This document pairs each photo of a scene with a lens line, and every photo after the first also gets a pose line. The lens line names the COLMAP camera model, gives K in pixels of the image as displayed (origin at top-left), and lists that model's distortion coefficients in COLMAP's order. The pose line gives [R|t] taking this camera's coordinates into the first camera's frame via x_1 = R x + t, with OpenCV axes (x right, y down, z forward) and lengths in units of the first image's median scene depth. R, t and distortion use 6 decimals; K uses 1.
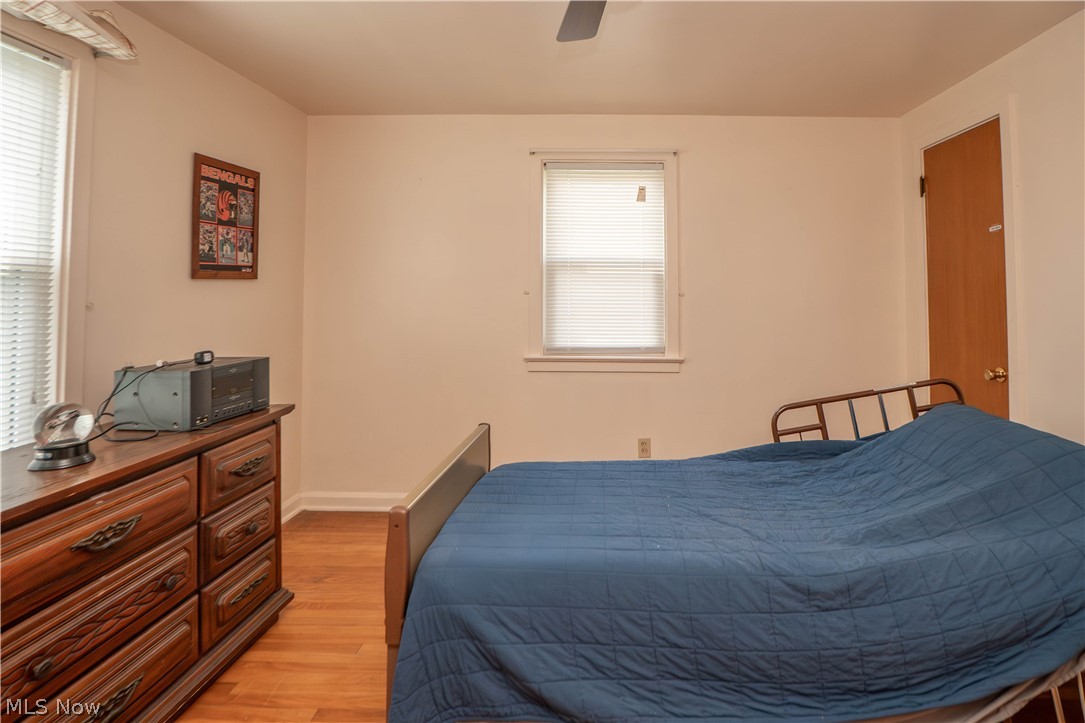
lens RADIAL K [[563.9, 0, 542.4], [0, 563.9, 283.0], [0, 0, 1]] dist [-0.023260, 0.000024]
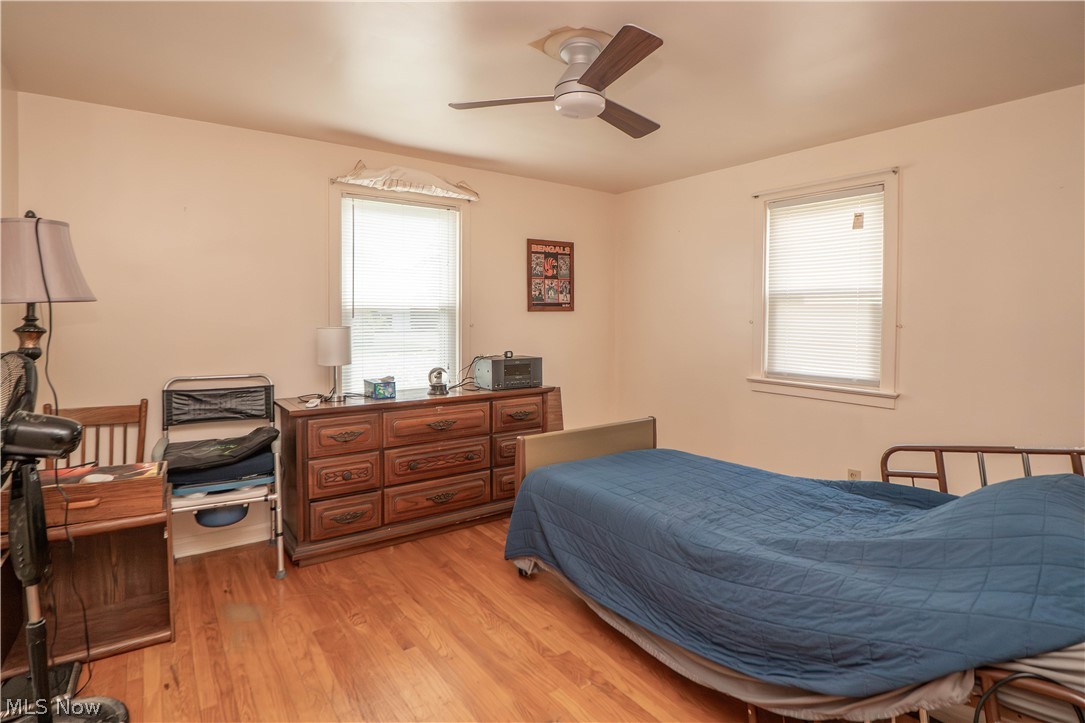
lens RADIAL K [[546.4, 0, 527.8], [0, 546.4, 362.3], [0, 0, 1]] dist [-0.038457, -0.000066]
pose [[0.586347, 0.070674, -0.806971, 0.763795], [0.006658, 0.995733, 0.092044, -0.006356], [0.810032, -0.059343, 0.583375, -0.011927]]
